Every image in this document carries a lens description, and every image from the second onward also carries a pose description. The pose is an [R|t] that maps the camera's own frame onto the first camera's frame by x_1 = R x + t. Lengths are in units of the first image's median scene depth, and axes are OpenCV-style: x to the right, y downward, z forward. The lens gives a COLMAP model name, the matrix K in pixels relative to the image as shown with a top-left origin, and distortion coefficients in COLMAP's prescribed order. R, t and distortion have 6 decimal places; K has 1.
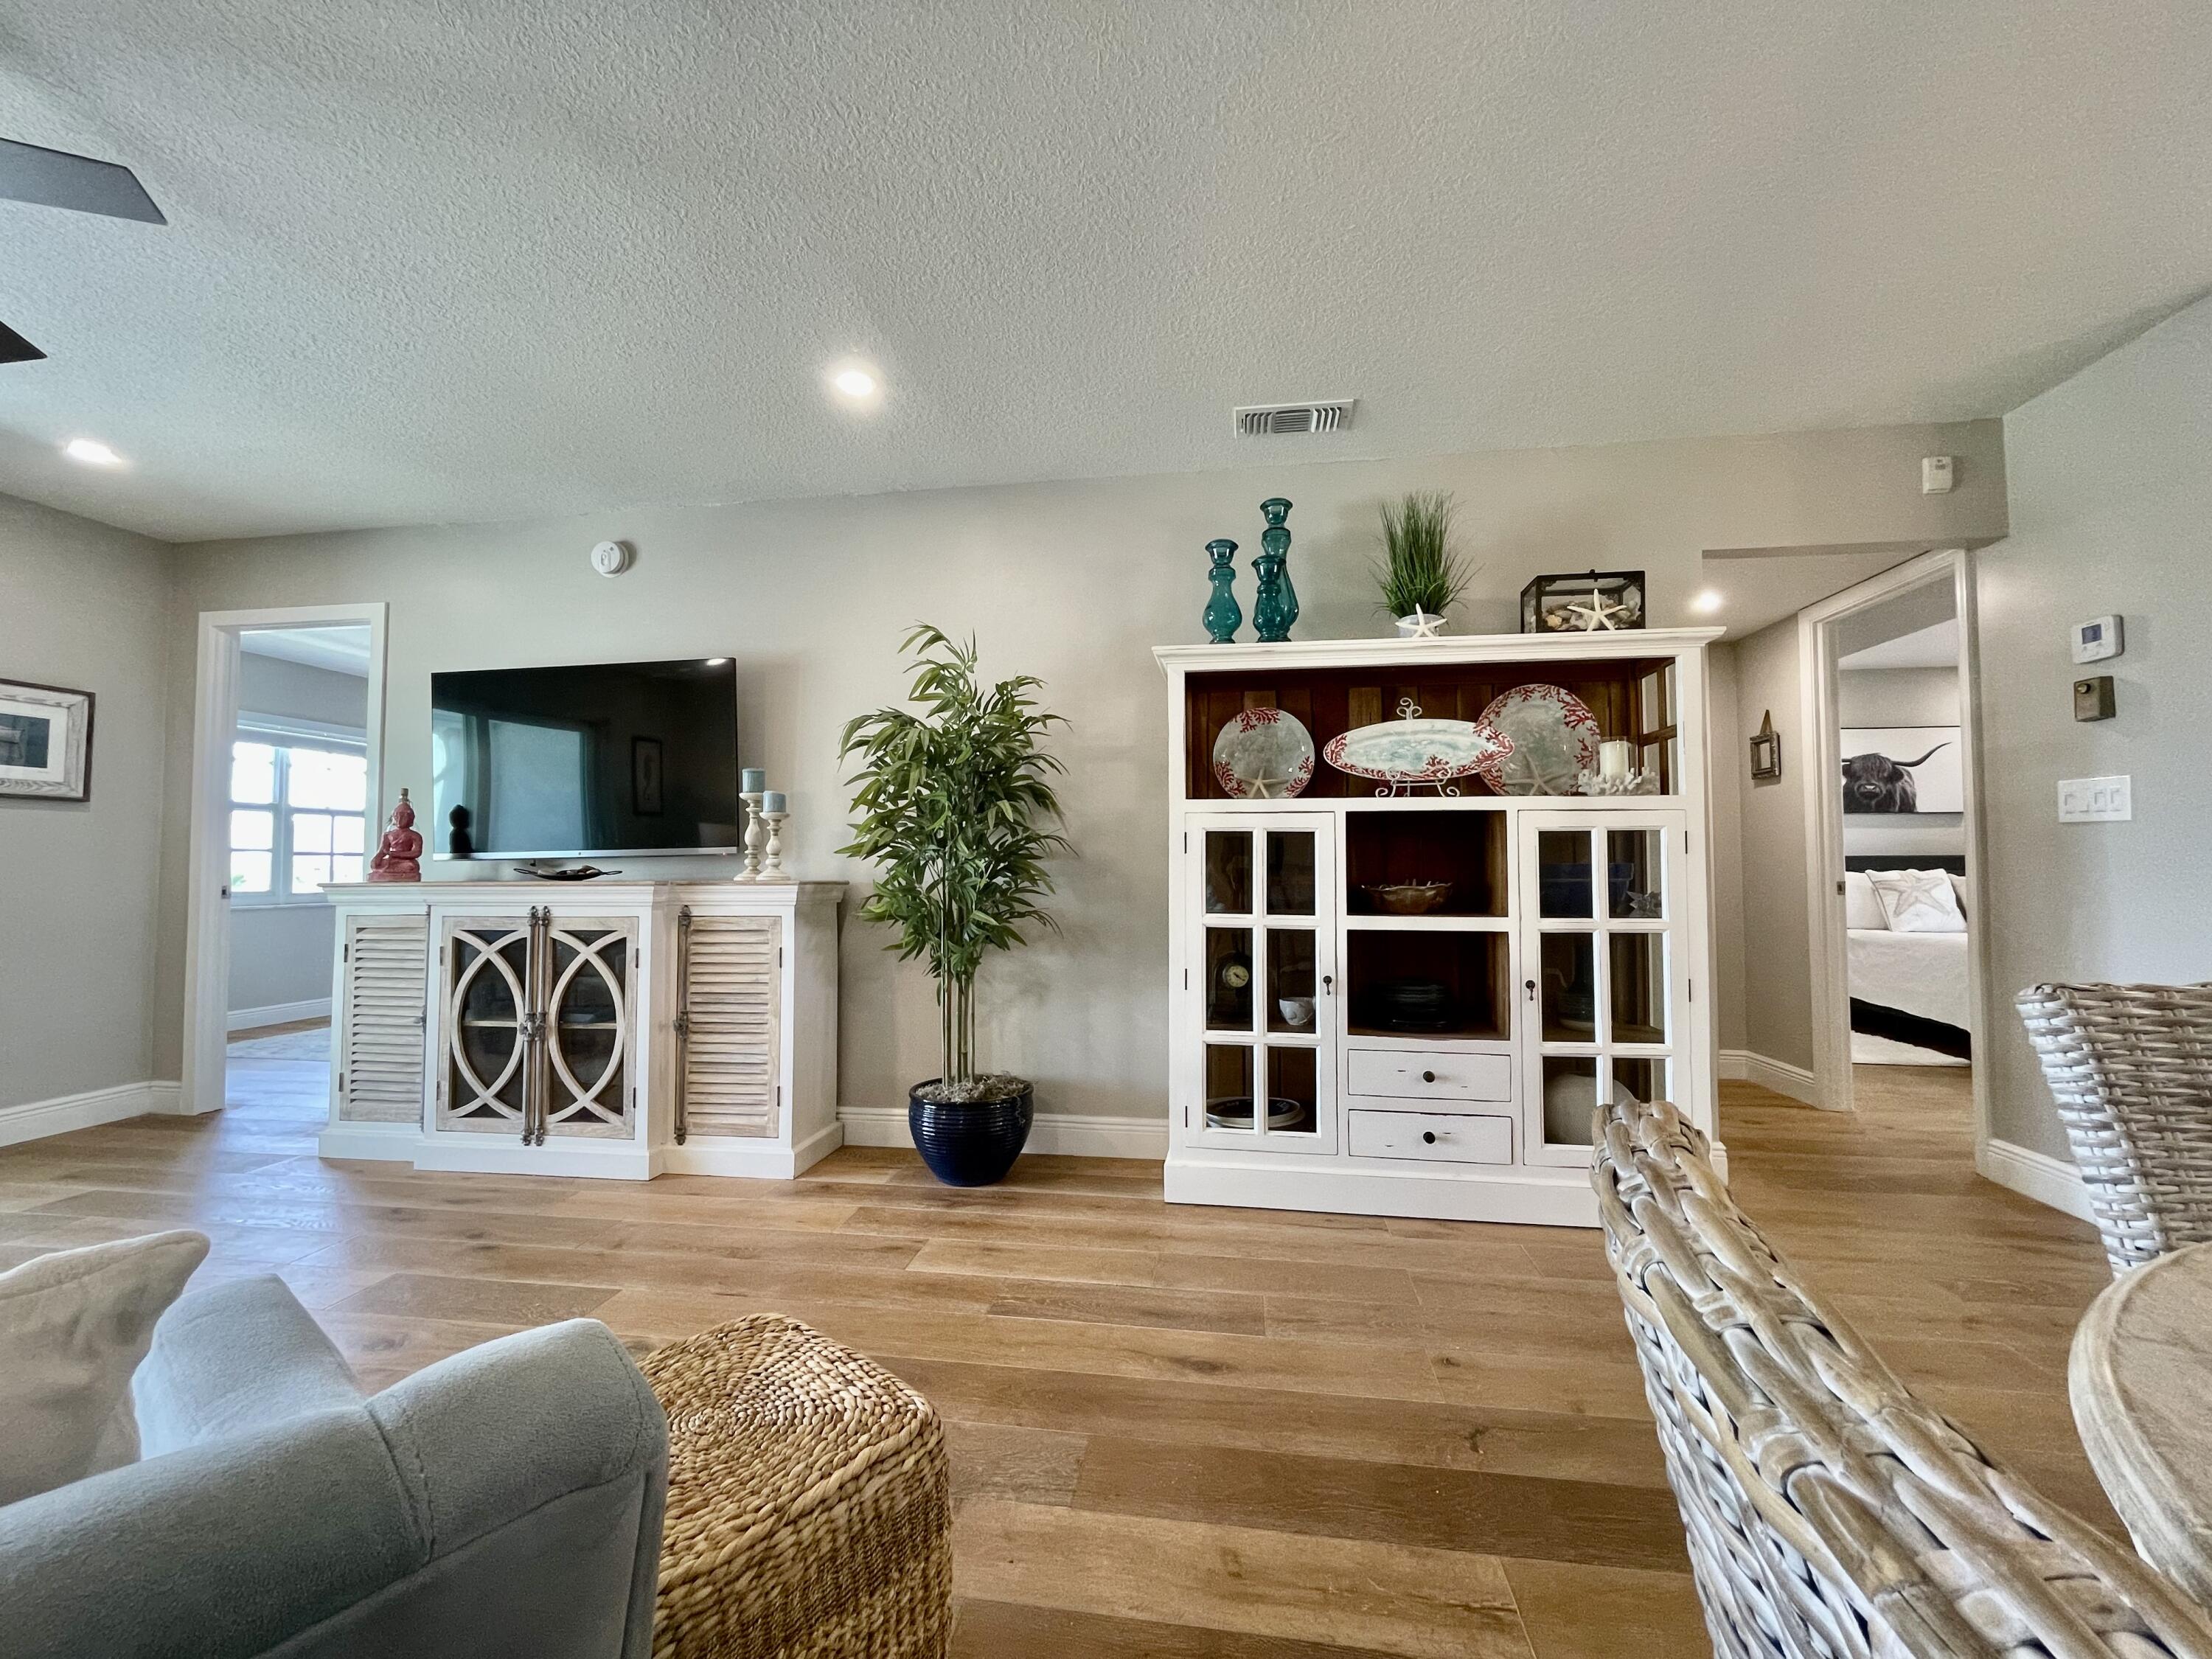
lens RADIAL K [[900.2, 0, 1107.0], [0, 900.2, 819.1], [0, 0, 1]] dist [-0.003636, 0.001449]
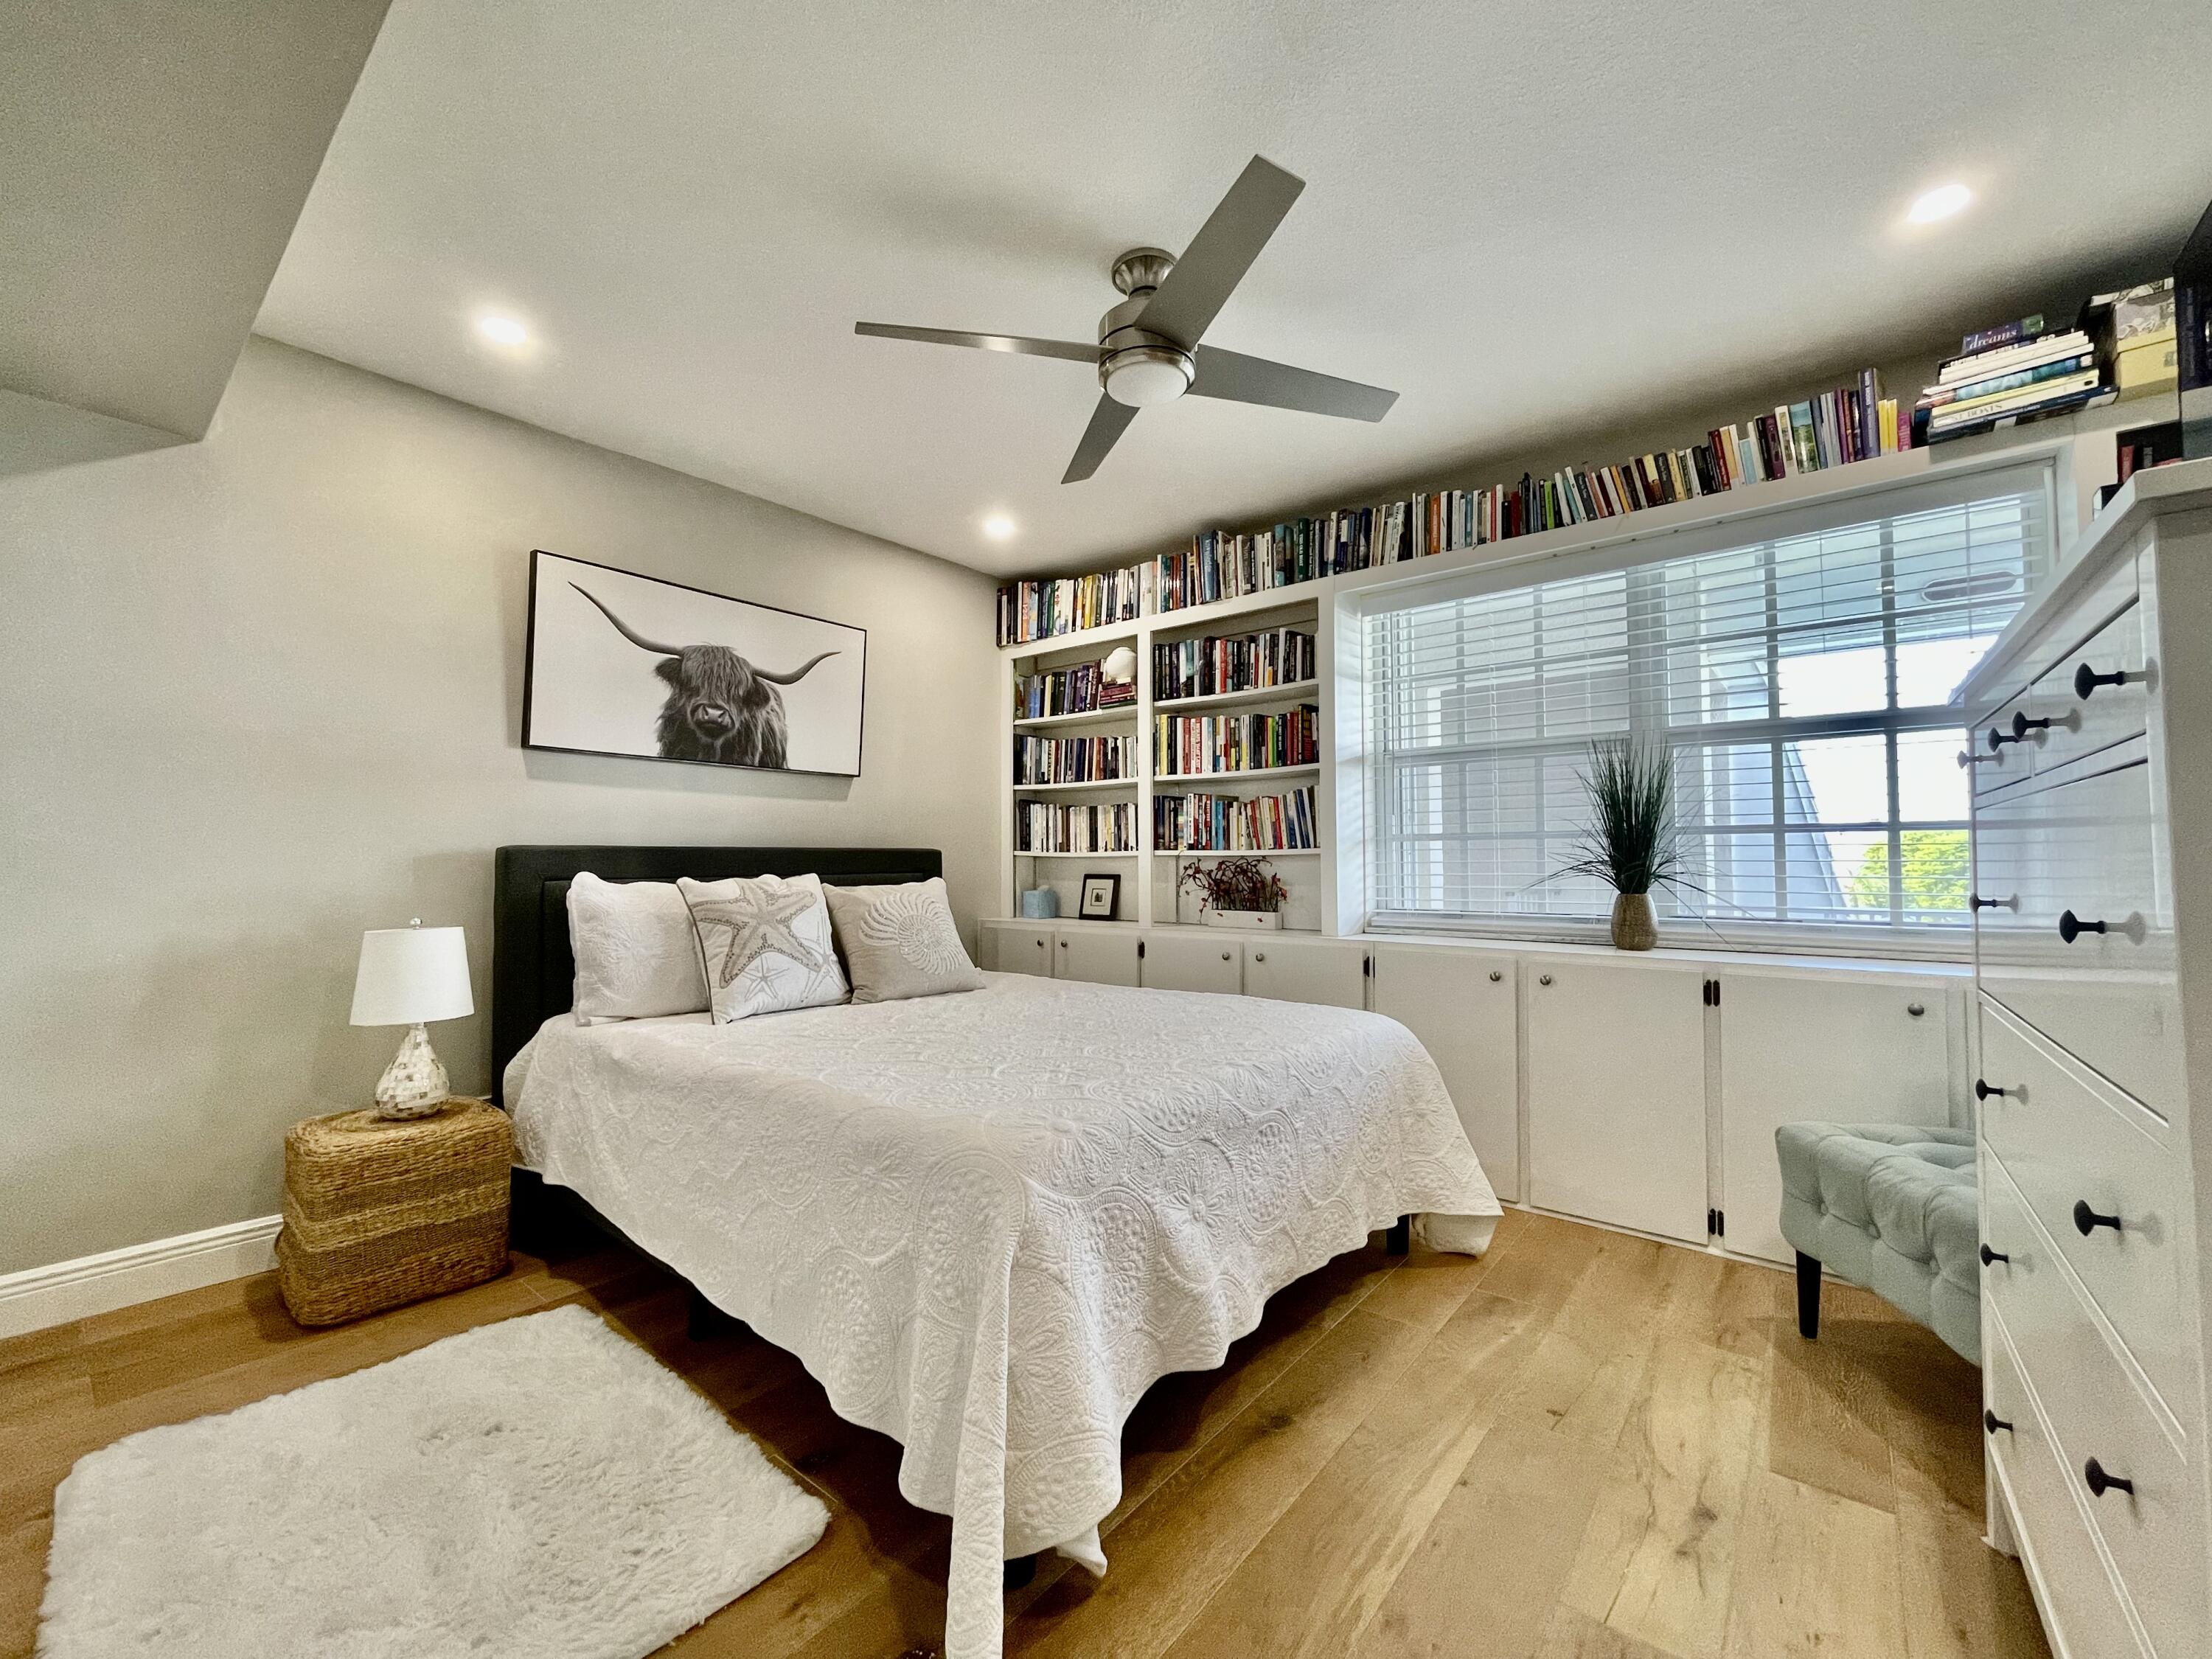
lens RADIAL K [[900.2, 0, 1106.1], [0, 900.2, 826.5], [0, 0, 1]] dist [-0.003636, 0.001449]
pose [[0.514620, 0.031442, 0.856842, 0.535037], [-0.032549, 0.999323, -0.017121, 0.029810], [-0.856800, -0.019078, 0.515295, 0.553141]]
